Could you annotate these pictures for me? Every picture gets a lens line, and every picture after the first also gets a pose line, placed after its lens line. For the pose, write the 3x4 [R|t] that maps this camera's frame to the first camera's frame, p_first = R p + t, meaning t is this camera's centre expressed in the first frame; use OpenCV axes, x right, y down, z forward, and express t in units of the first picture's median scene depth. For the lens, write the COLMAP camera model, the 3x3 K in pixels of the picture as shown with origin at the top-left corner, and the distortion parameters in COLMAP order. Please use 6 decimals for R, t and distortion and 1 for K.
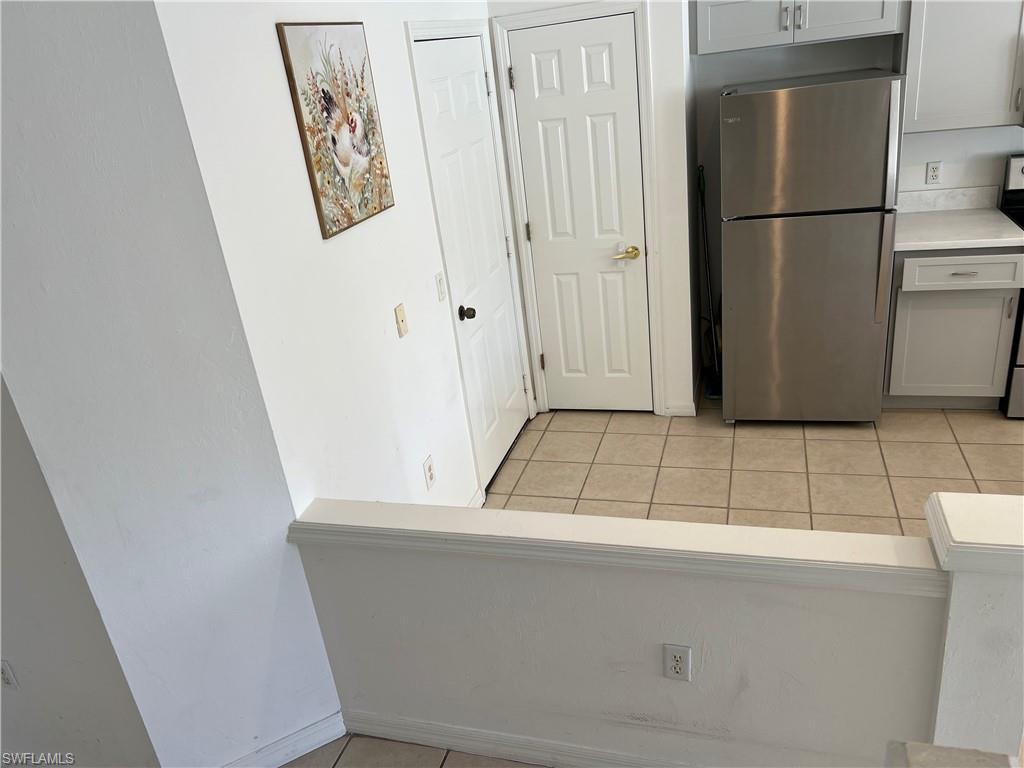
lens RADIAL K [[769.7, 0, 508.4], [0, 769.7, 387.3], [0, 0, 1]] dist [0.053204, -0.057087]
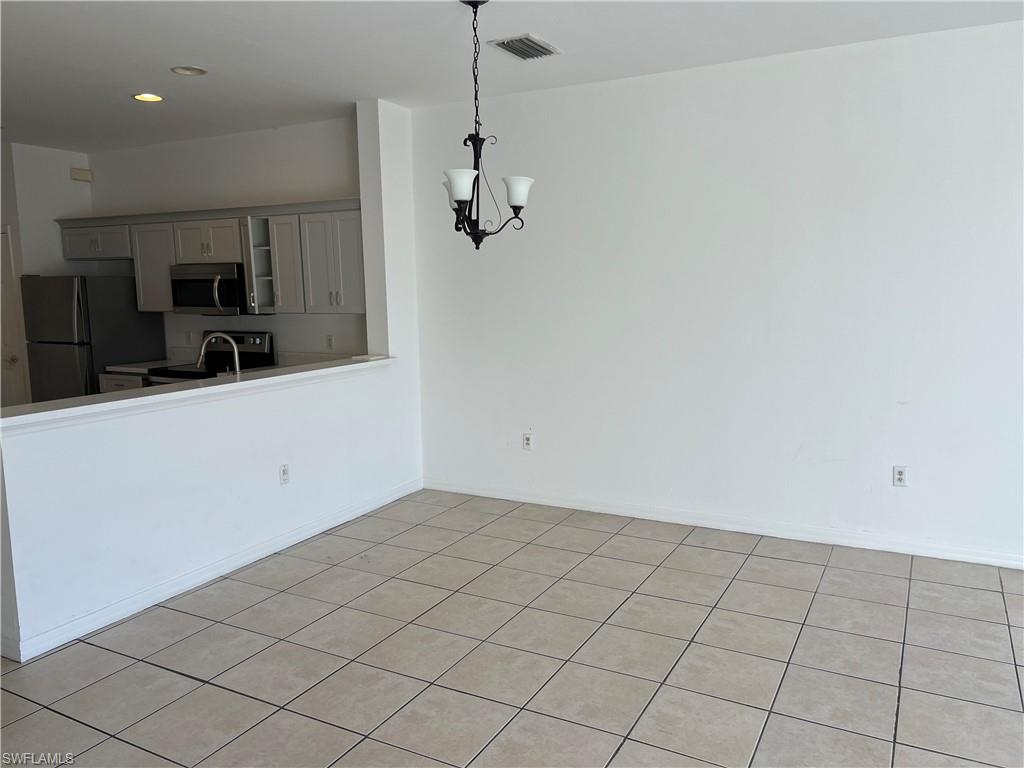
lens RADIAL K [[769.7, 0, 505.1], [0, 769.7, 387.2], [0, 0, 1]] dist [0.053204, -0.057087]
pose [[0.974101, 0.132469, -0.183247, 1.582850], [-0.175076, 0.954731, -0.240495, 0.115690], [0.143093, 0.266348, 0.953196, -0.500935]]
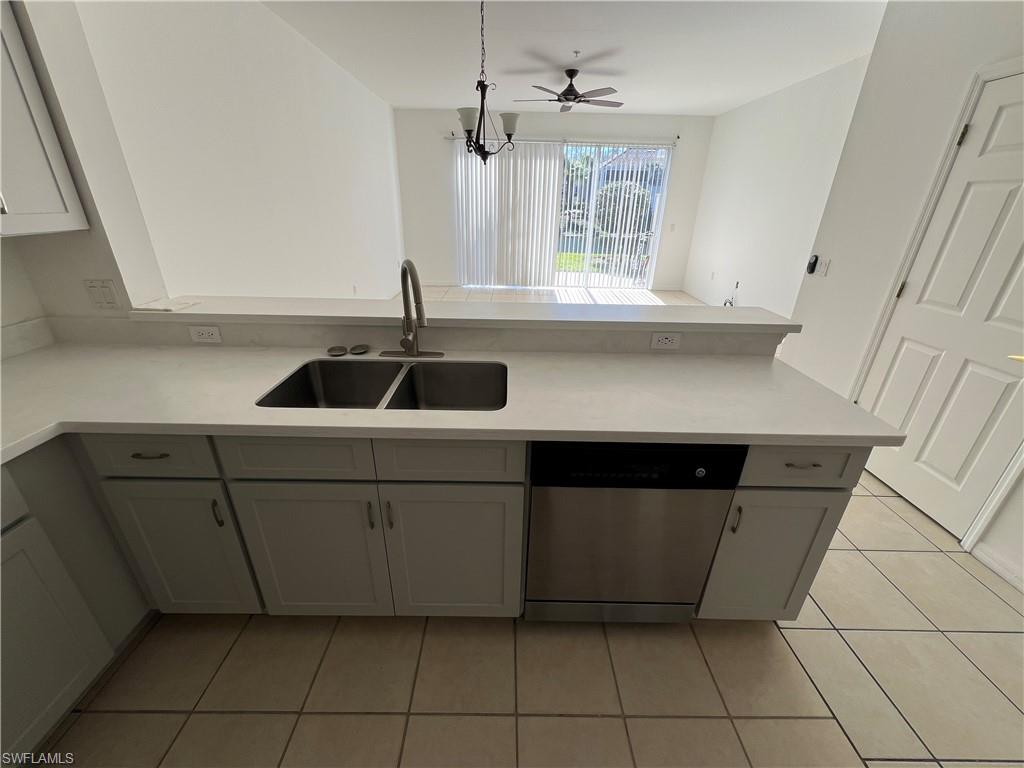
lens RADIAL K [[408.7, 0, 509.2], [0, 408.7, 384.6], [0, 0, 1]] dist [-0.001170, 0.000155]
pose [[-0.289660, -0.285508, 0.913555, 0.569533], [0.396268, 0.833055, 0.385994, -0.171551], [-0.871245, 0.473820, -0.128165, 0.527221]]
